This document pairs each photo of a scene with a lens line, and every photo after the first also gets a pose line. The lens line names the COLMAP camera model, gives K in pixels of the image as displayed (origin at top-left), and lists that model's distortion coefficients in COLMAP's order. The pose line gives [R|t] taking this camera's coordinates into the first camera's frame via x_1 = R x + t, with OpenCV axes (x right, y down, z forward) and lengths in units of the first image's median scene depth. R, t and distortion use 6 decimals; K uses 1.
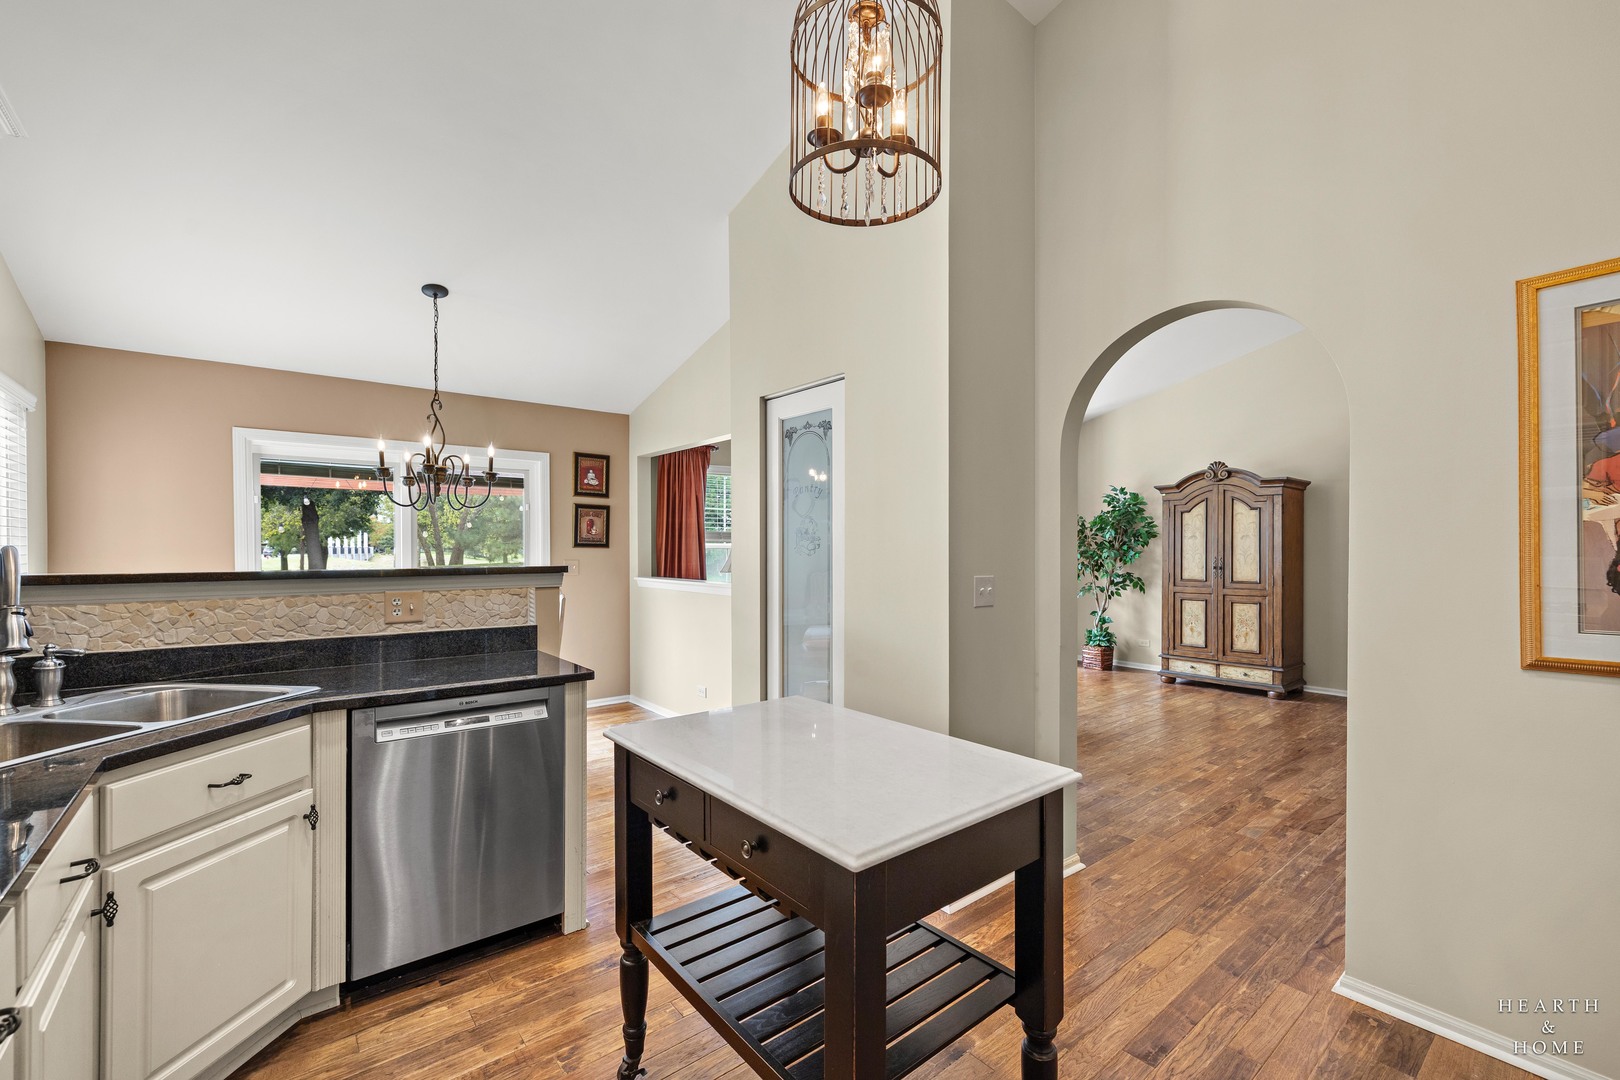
lens RADIAL K [[679.0, 0, 802.5], [0, 679.0, 553.9], [0, 0, 1]] dist [-0.000942, 0.000503]
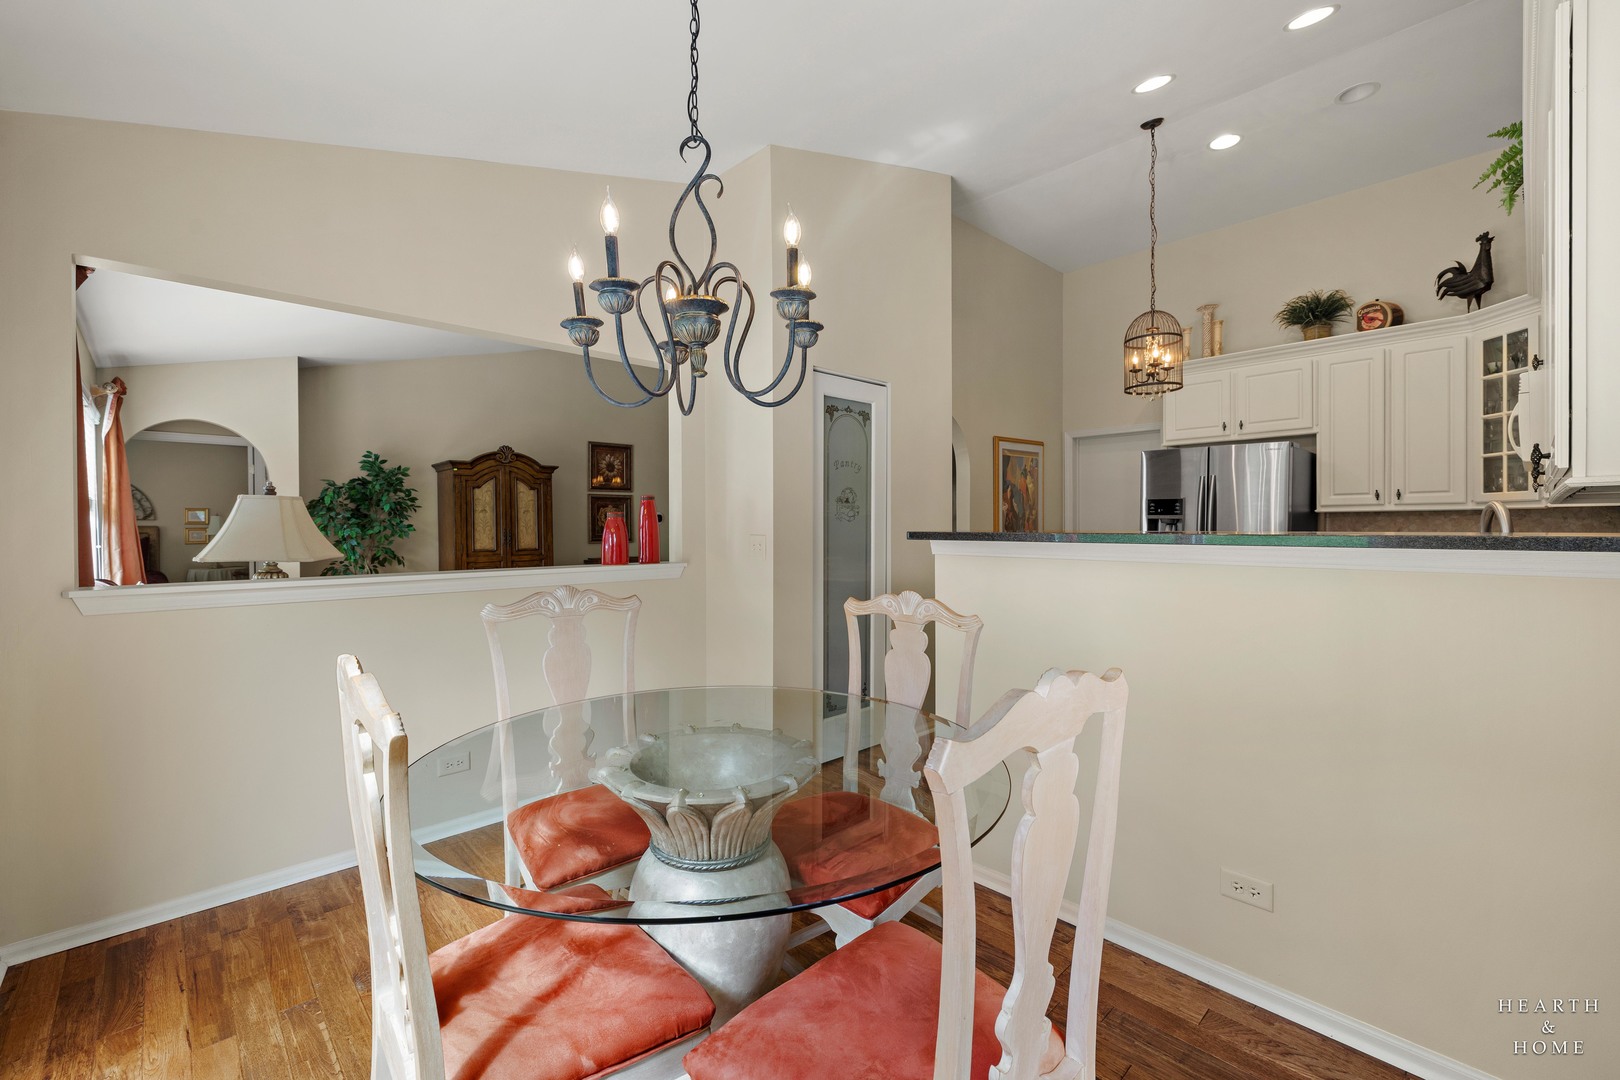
lens RADIAL K [[679.0, 0, 807.8], [0, 679.0, 535.4], [0, 0, 1]] dist [-0.000942, 0.000503]
pose [[-0.086979, -0.014718, 0.996101, -0.605247], [0.011979, 0.999803, 0.015819, 0.003916], [-0.996138, 0.013308, -0.086786, 0.618900]]
